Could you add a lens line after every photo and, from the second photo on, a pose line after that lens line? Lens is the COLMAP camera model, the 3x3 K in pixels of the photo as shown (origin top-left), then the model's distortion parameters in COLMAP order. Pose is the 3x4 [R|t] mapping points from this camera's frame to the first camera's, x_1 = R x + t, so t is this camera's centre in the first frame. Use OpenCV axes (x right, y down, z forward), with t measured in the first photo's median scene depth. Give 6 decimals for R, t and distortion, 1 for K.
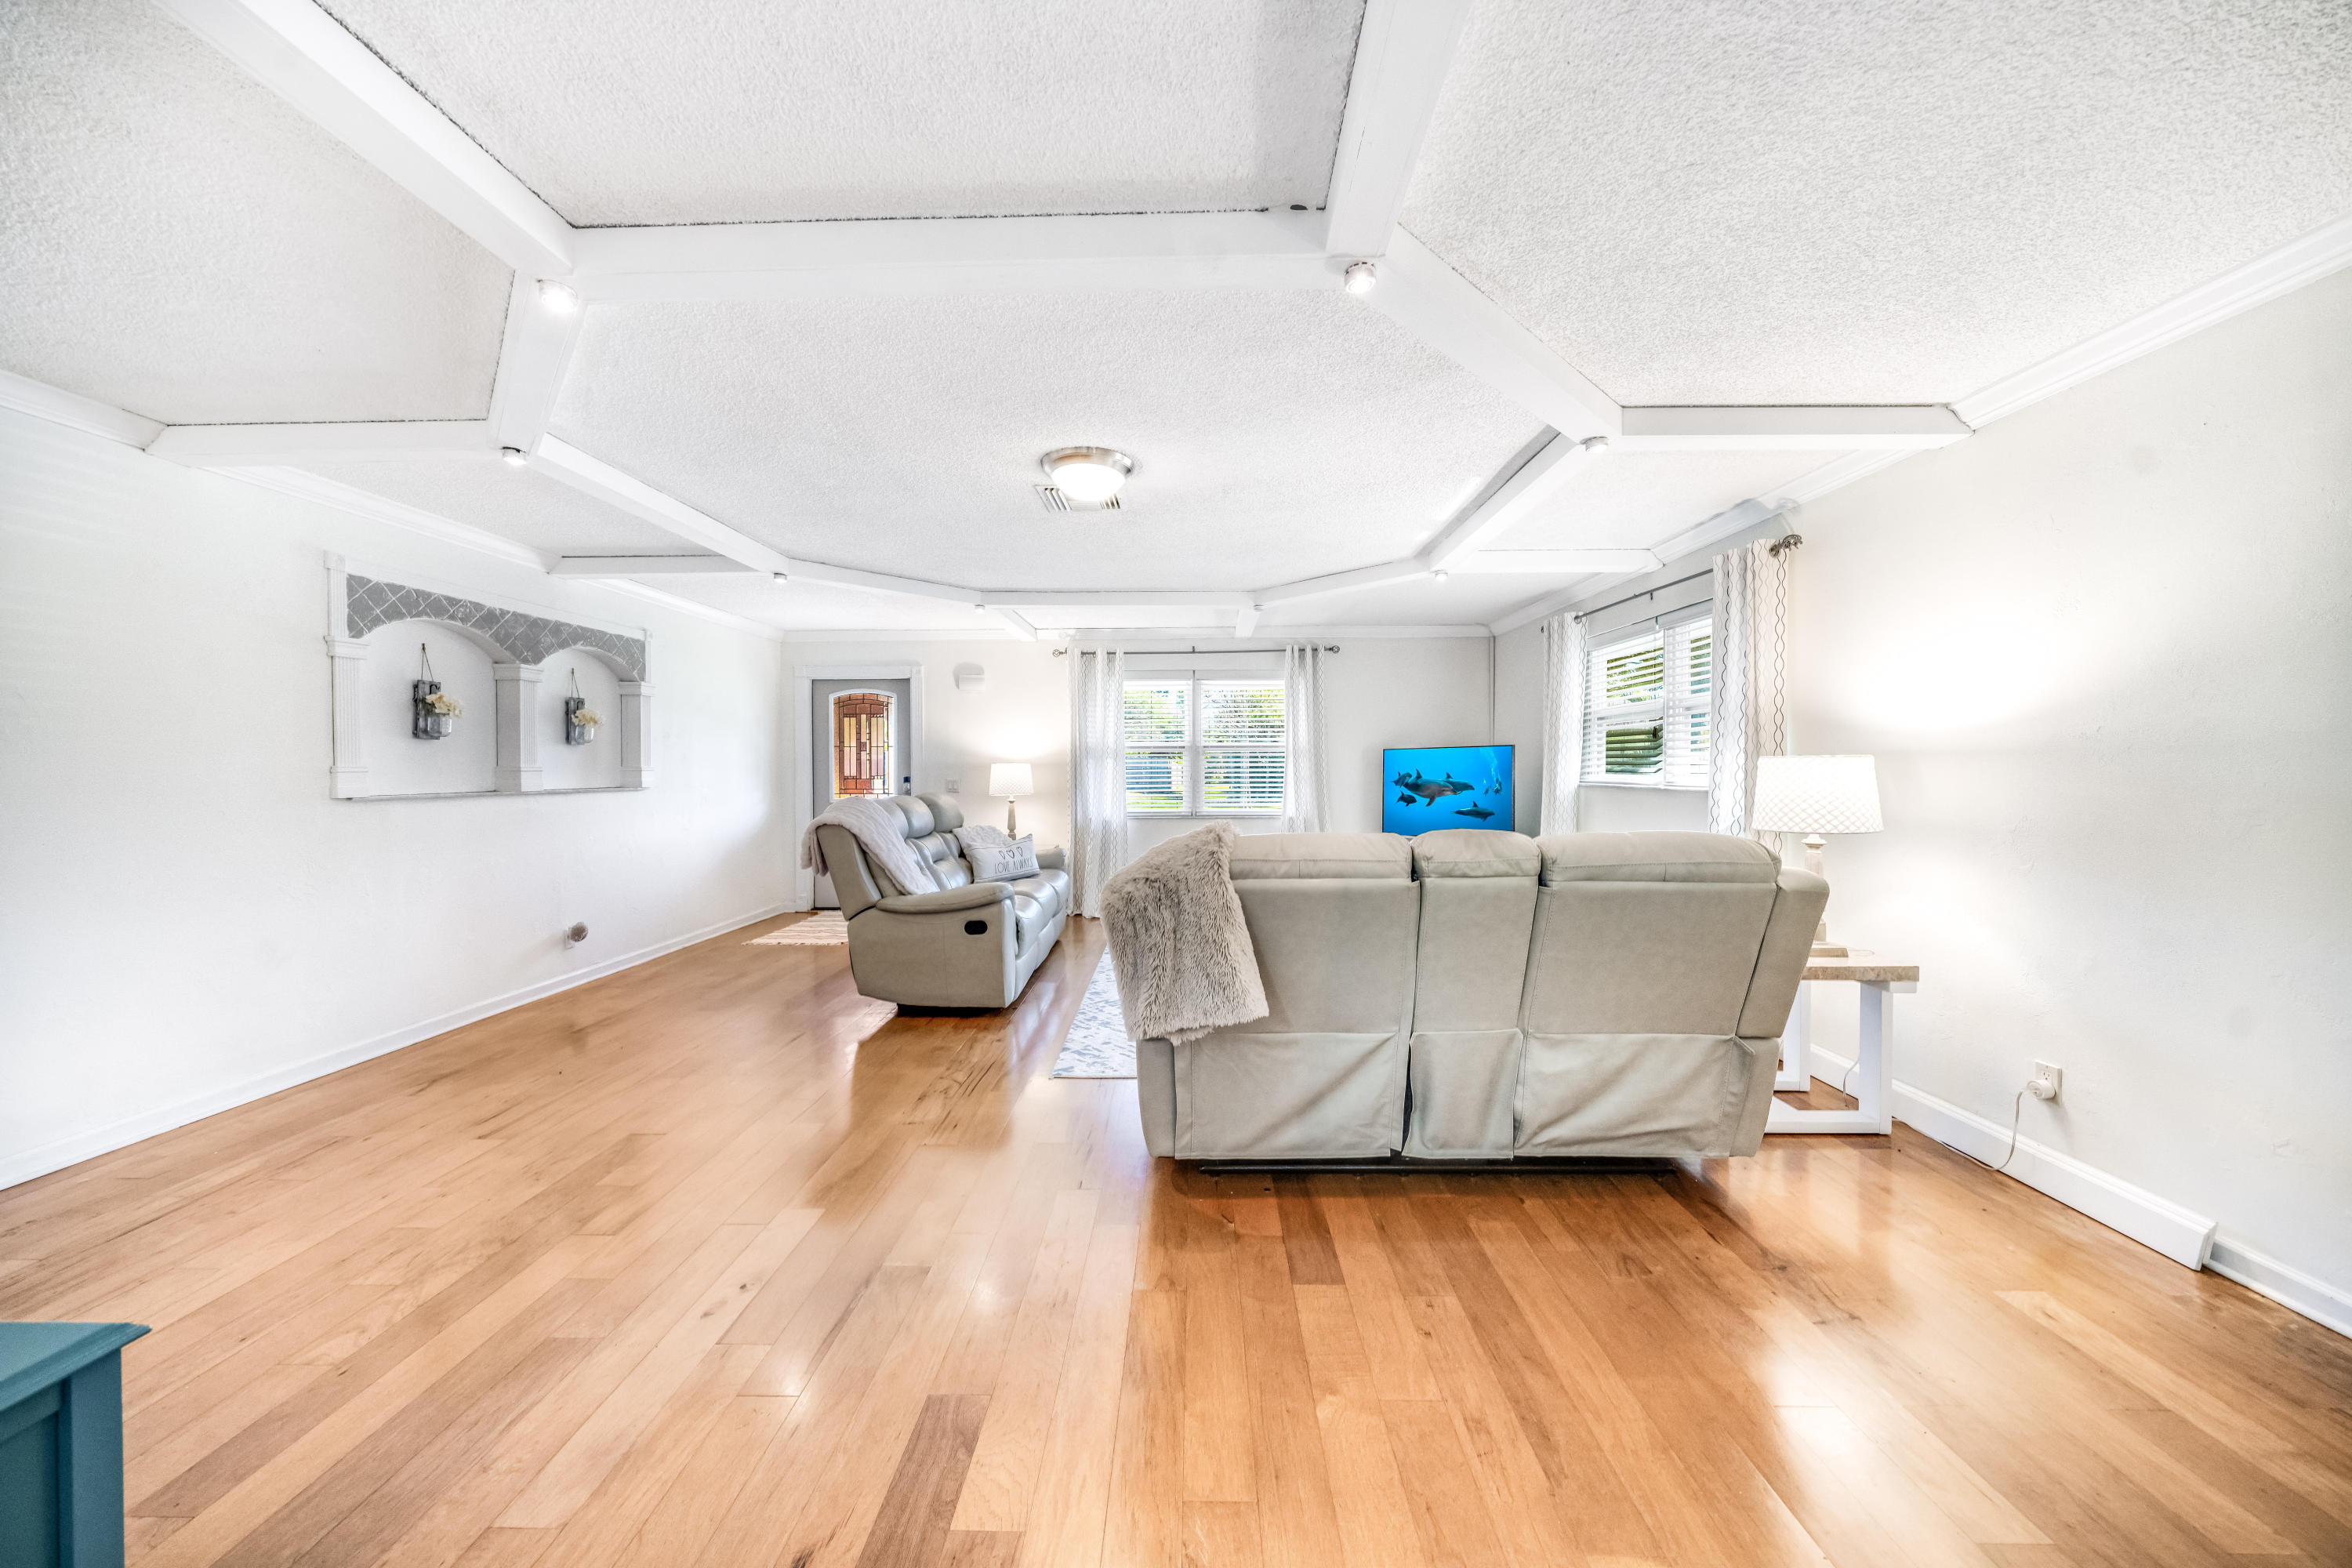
lens RADIAL K [[811.8, 0, 1190.9], [0, 811.8, 775.1], [0, 0, 1]] dist [-0.001793, 0.000284]
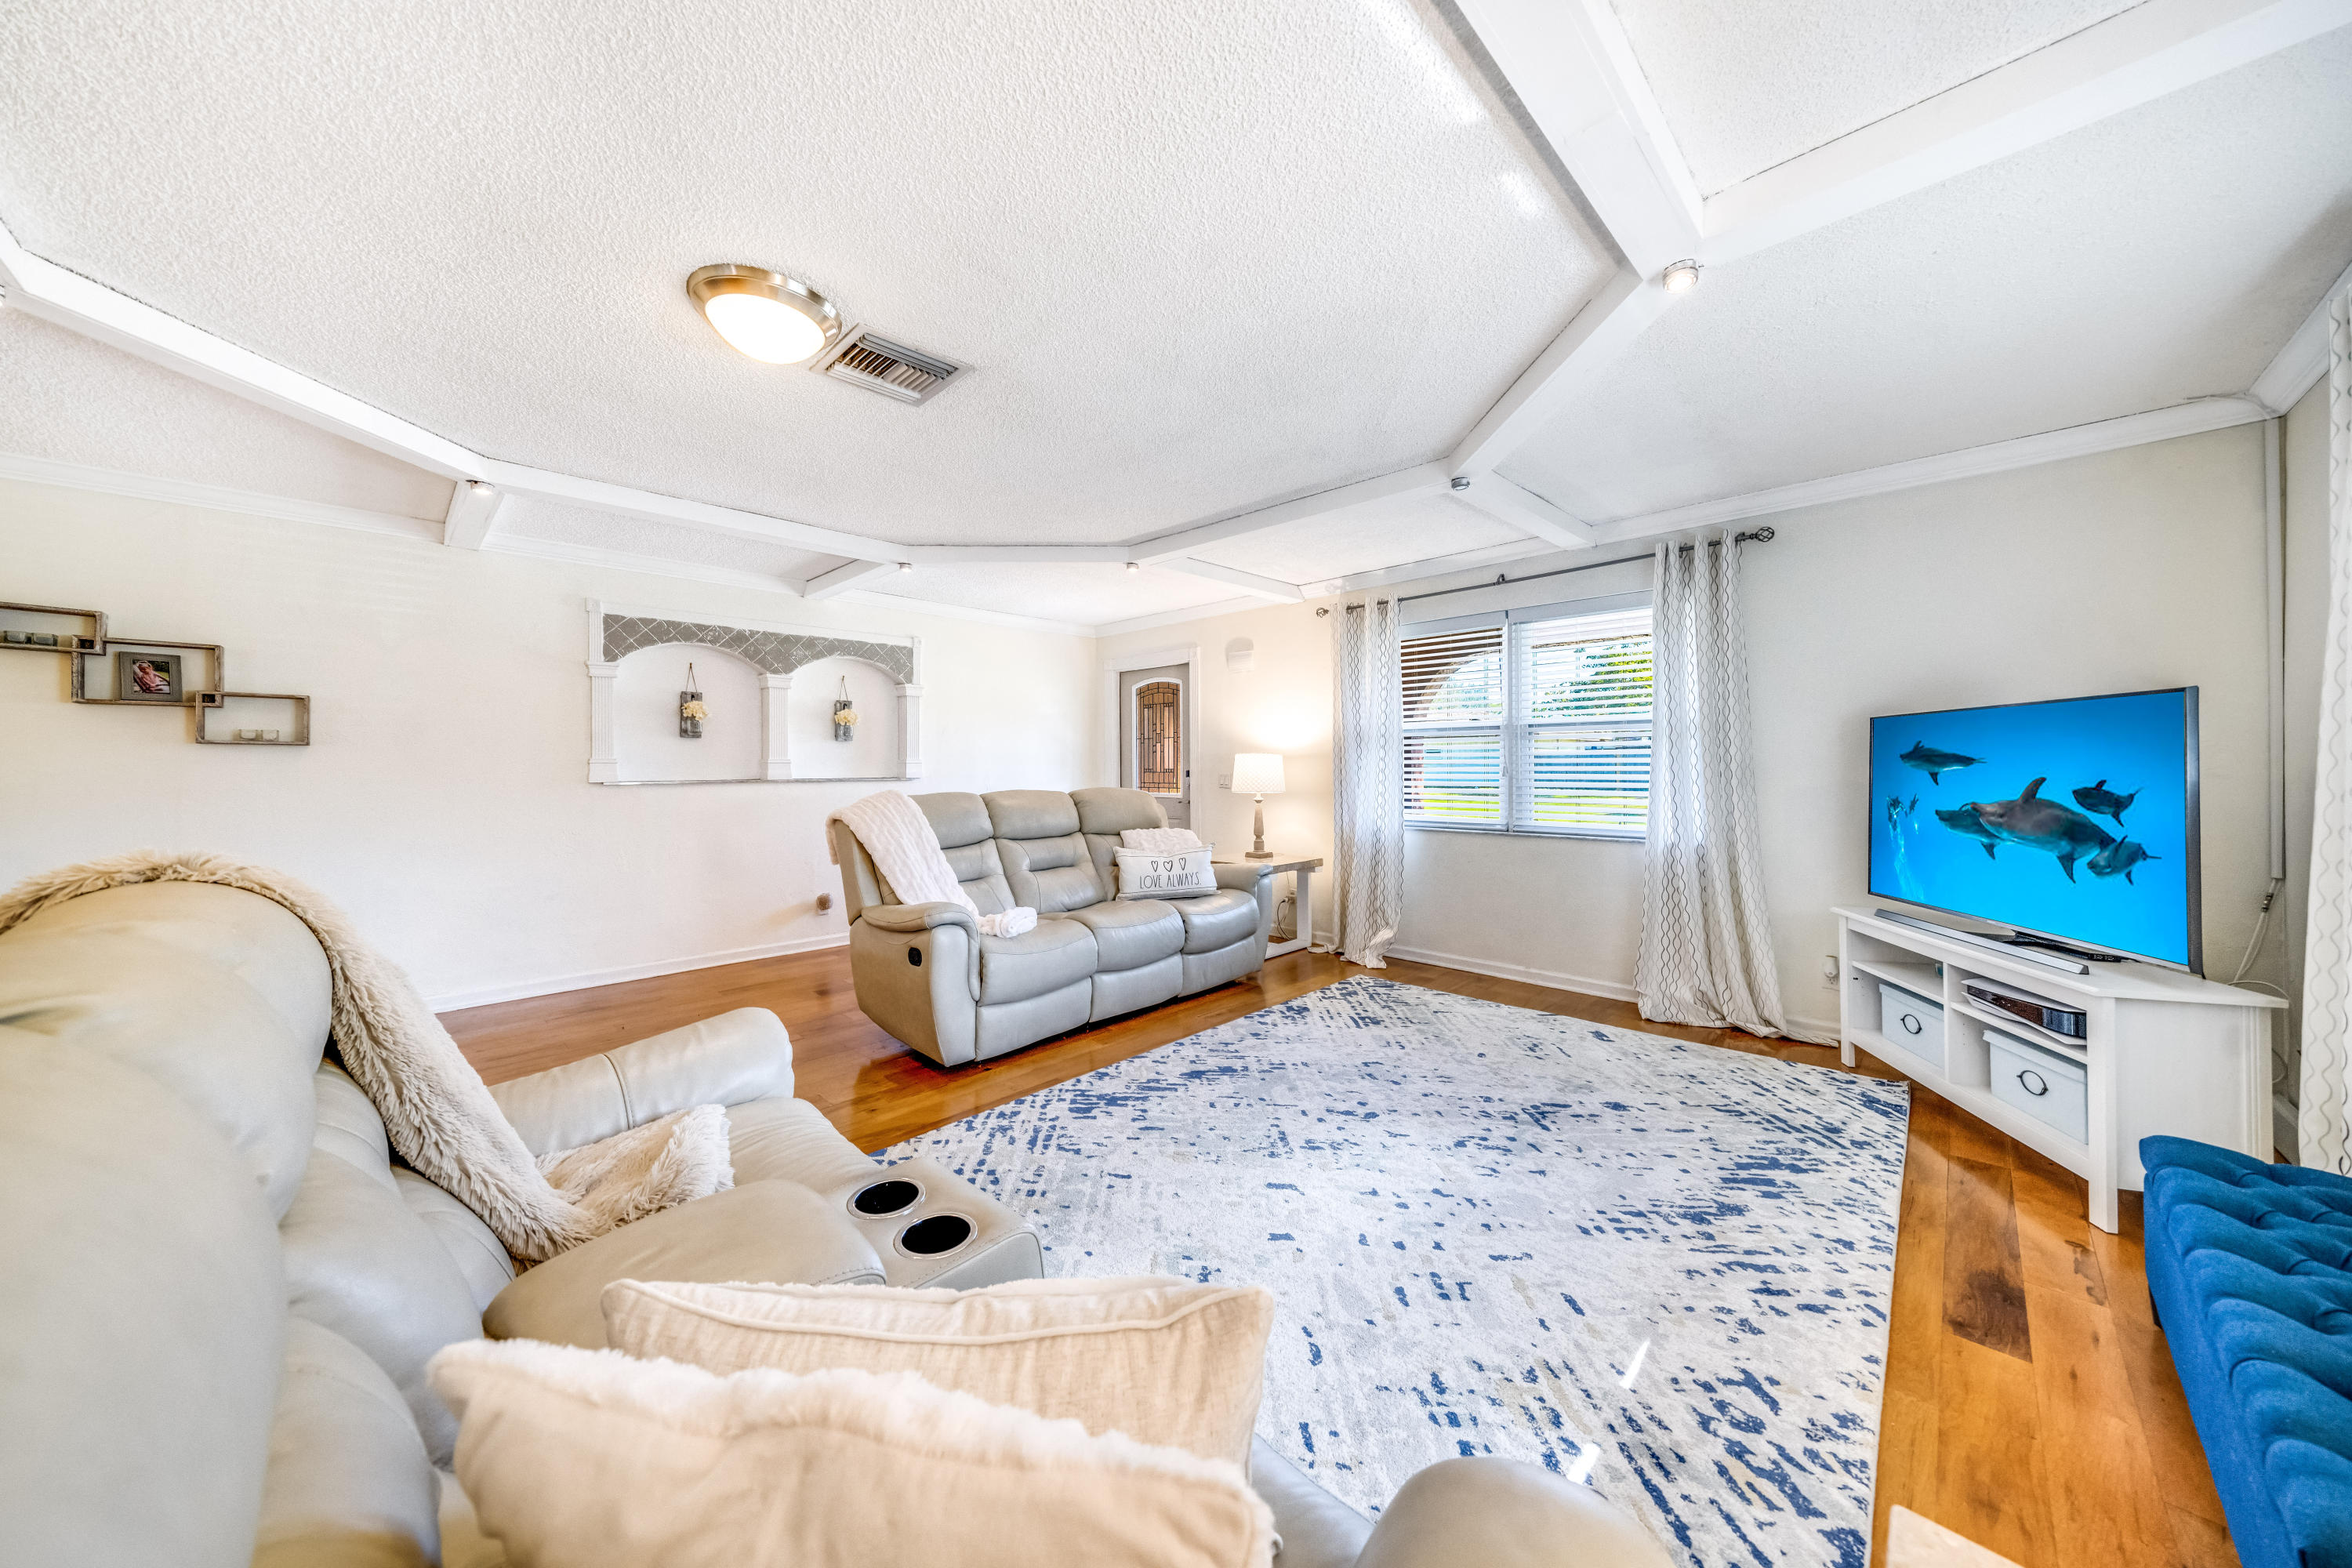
lens RADIAL K [[811.8, 0, 1160.7], [0, 811.8, 755.3], [0, 0, 1]] dist [-0.001793, 0.000284]
pose [[0.716844, -0.010269, -0.697158, 0.395518], [-0.004913, 0.999792, -0.019778, 0.004161], [0.697216, 0.017603, 0.716645, 0.503072]]
